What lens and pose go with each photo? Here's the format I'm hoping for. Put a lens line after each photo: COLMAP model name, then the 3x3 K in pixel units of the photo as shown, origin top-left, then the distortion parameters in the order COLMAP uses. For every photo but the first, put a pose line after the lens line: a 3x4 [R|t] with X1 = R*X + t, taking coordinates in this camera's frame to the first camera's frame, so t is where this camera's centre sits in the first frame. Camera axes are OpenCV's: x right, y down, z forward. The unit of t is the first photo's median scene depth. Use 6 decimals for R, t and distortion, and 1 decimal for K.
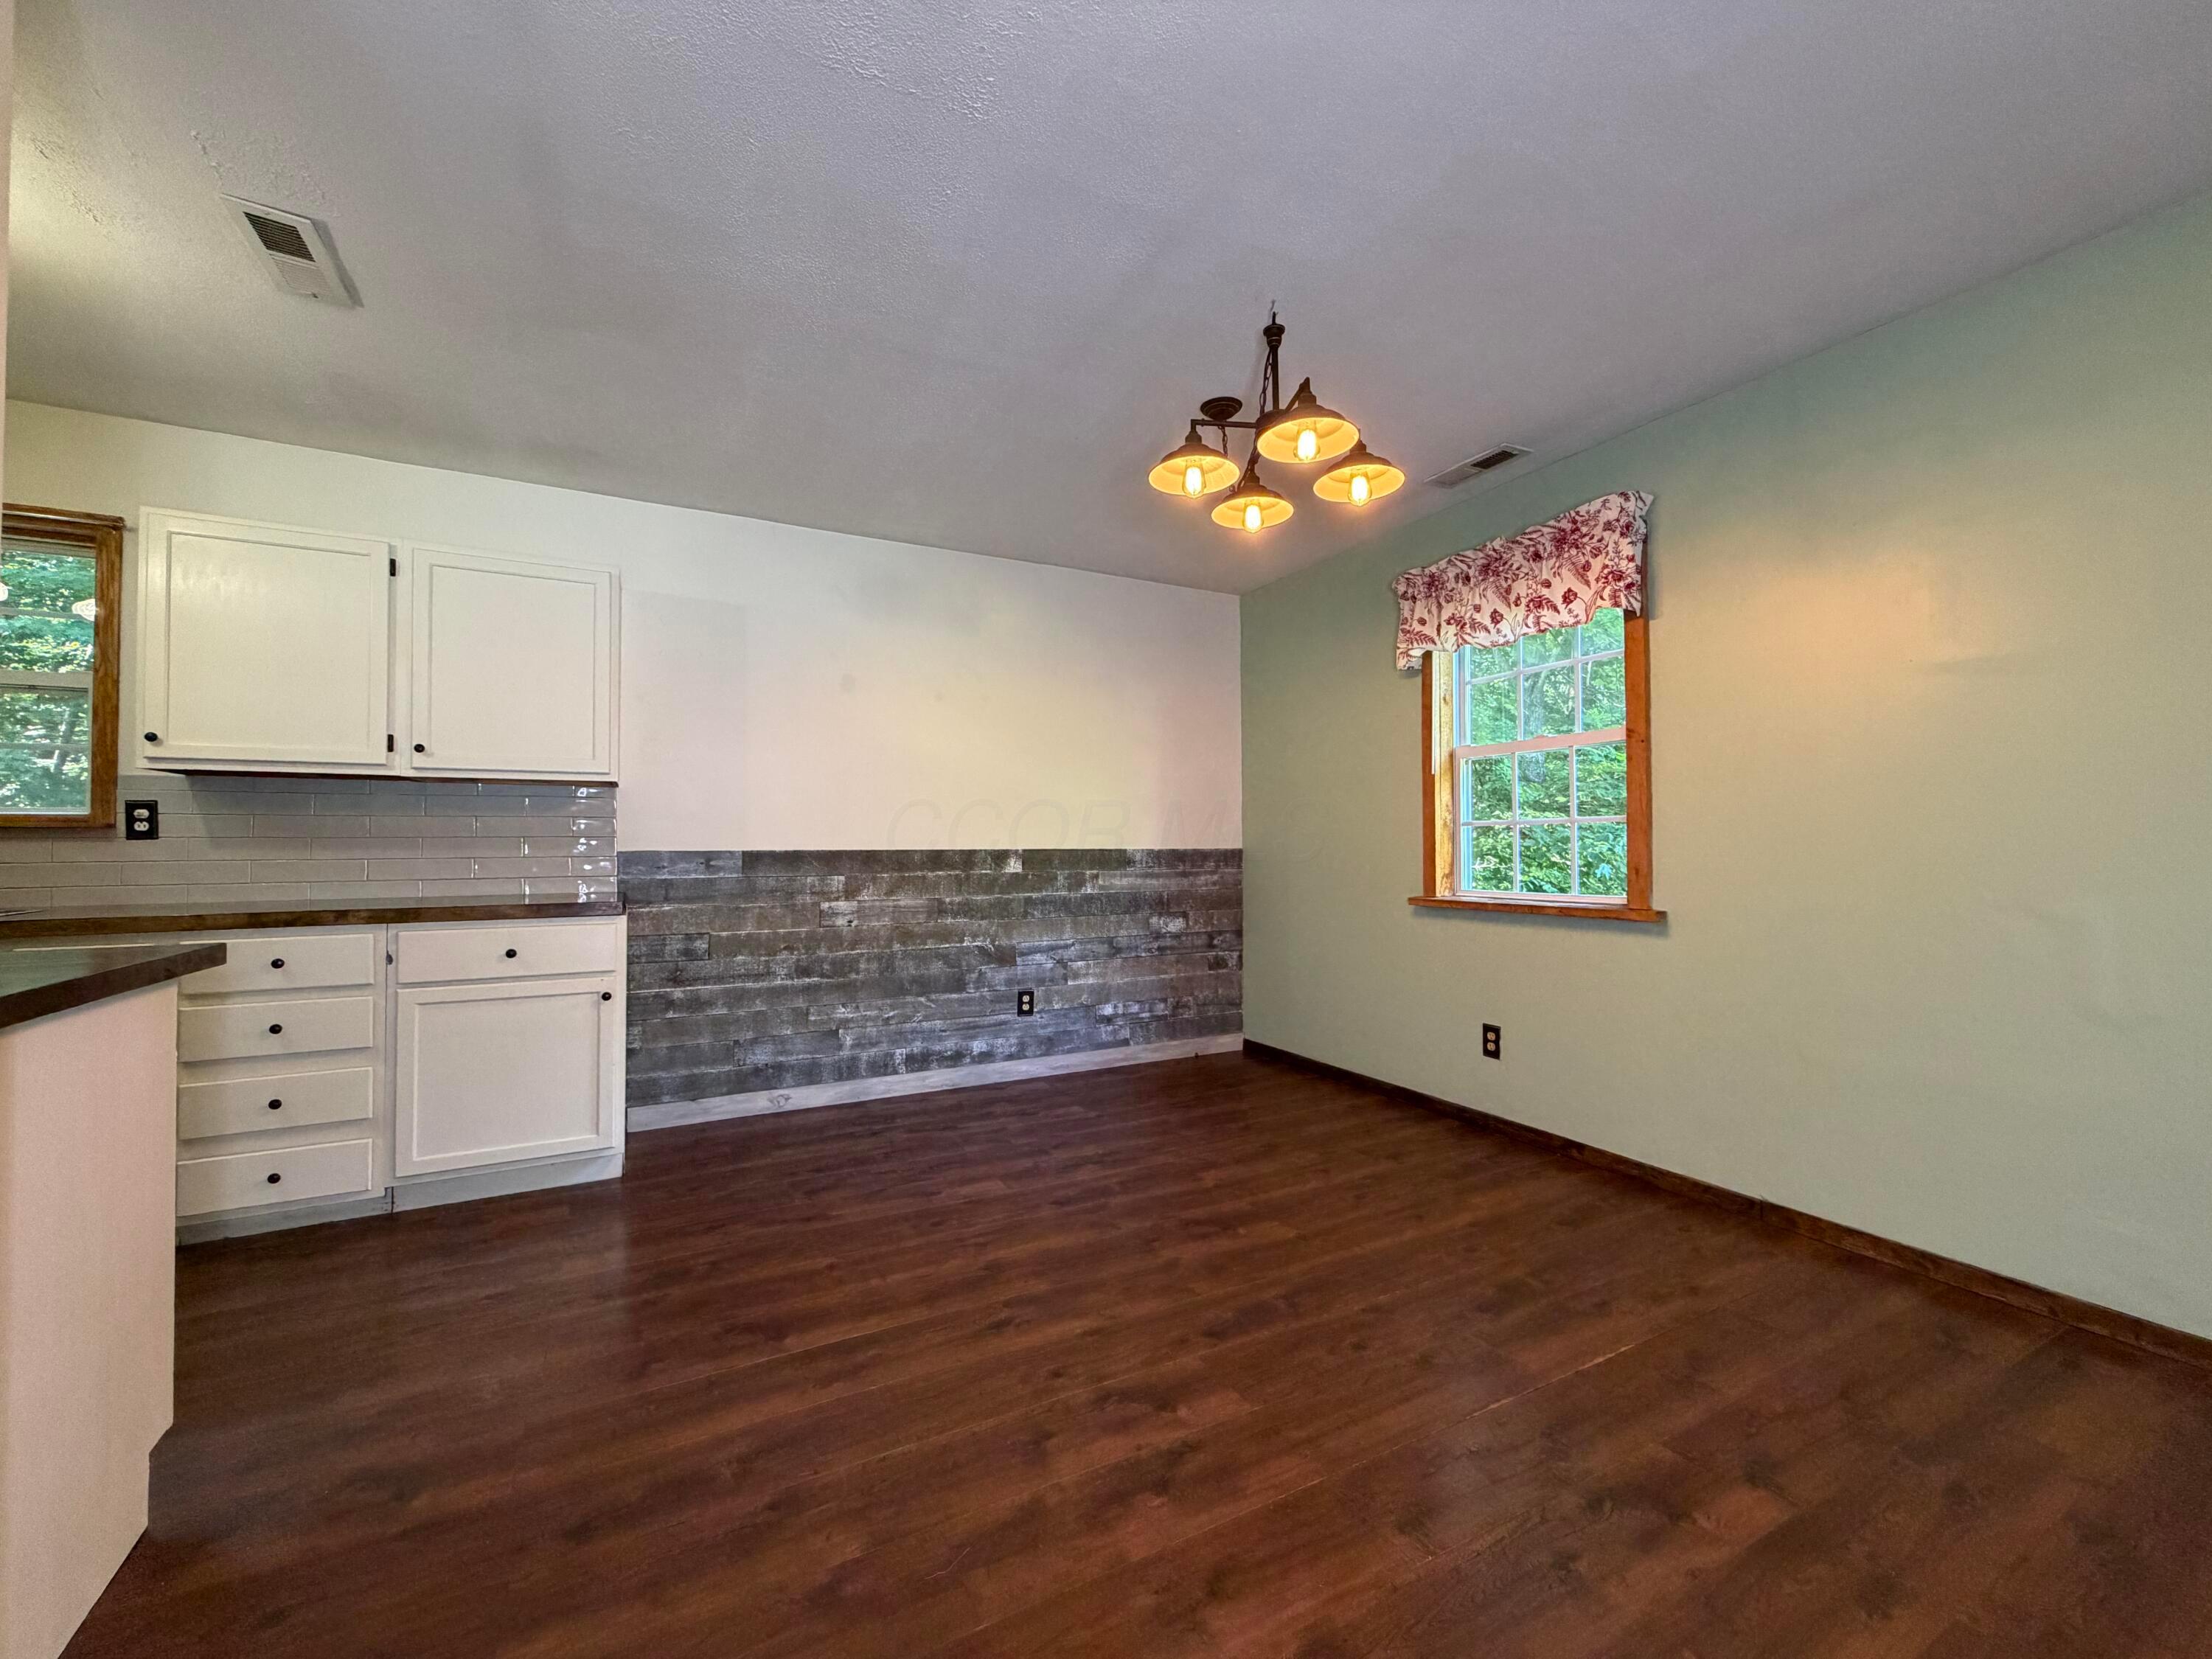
lens RADIAL K [[881.3, 0, 1102.7], [0, 881.3, 830.4], [0, 0, 1]] dist [0.000495, -0.000238]
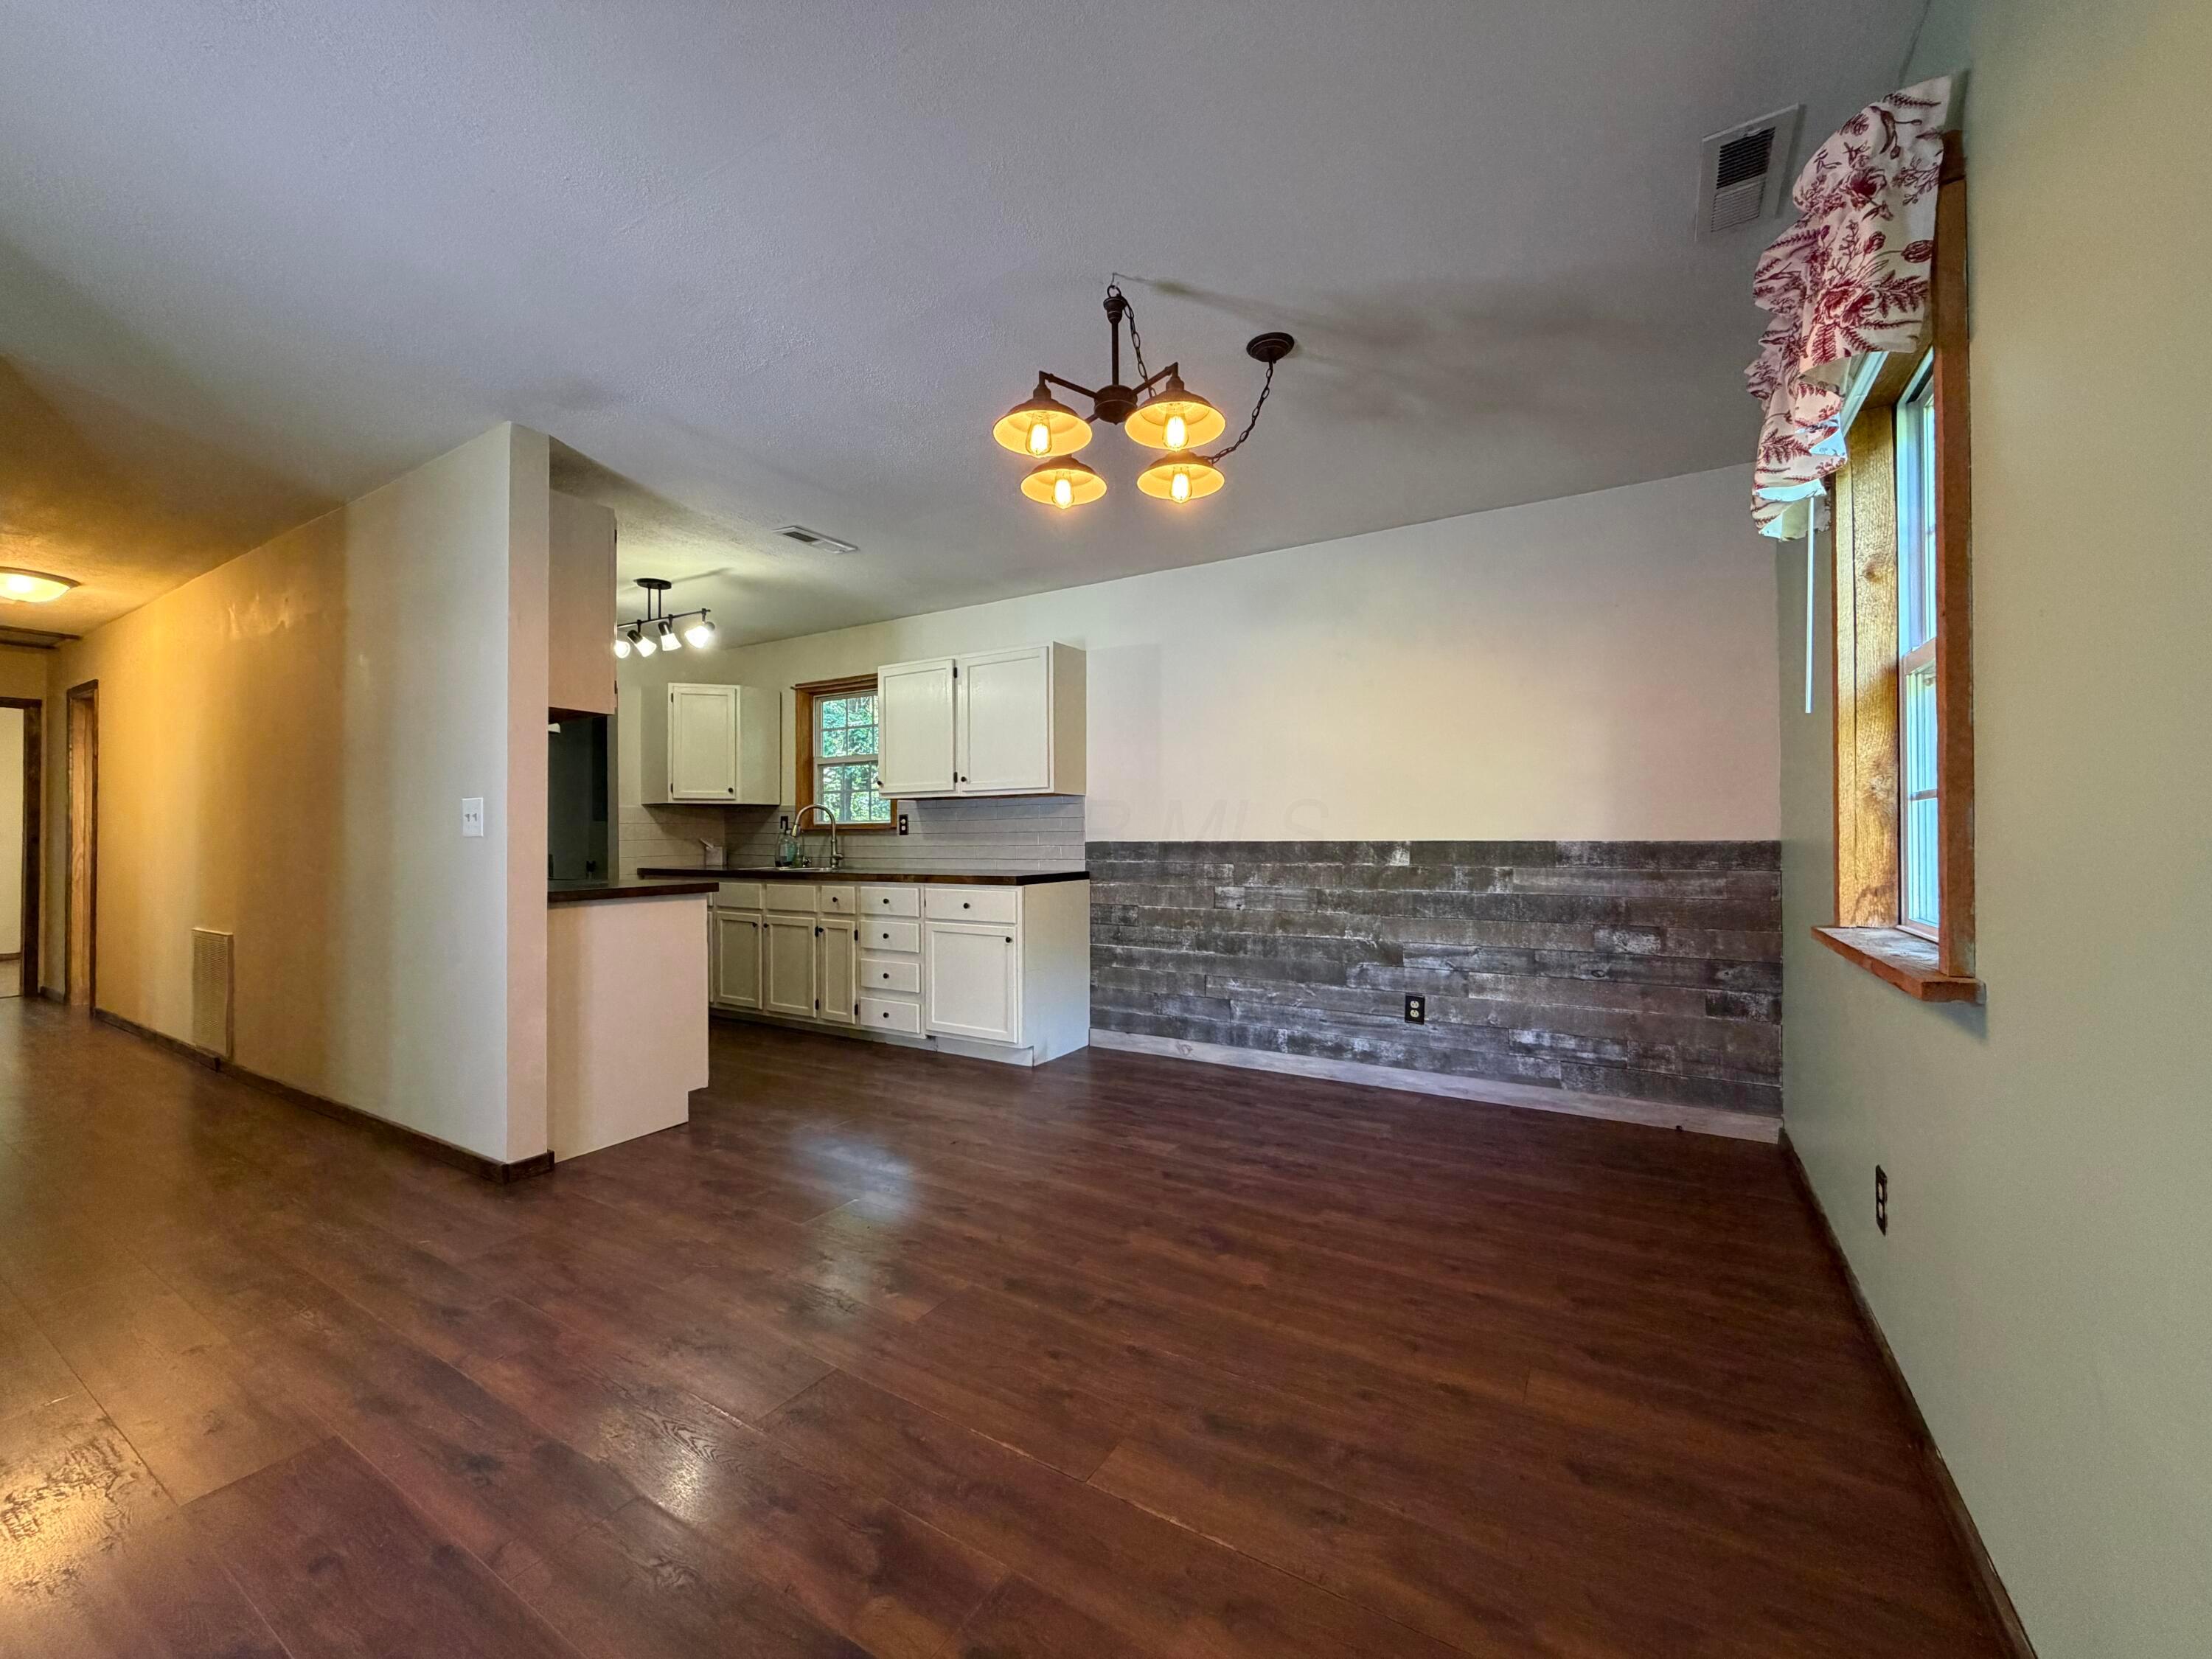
lens RADIAL K [[881.3, 0, 1102.7], [0, 881.3, 830.4], [0, 0, 1]] dist [0.000495, -0.000238]
pose [[0.511151, -0.007243, -0.859460, 0.571711], [0.016874, 0.999856, 0.001610, 0.003759], [0.859325, -0.015326, 0.511200, 0.275746]]
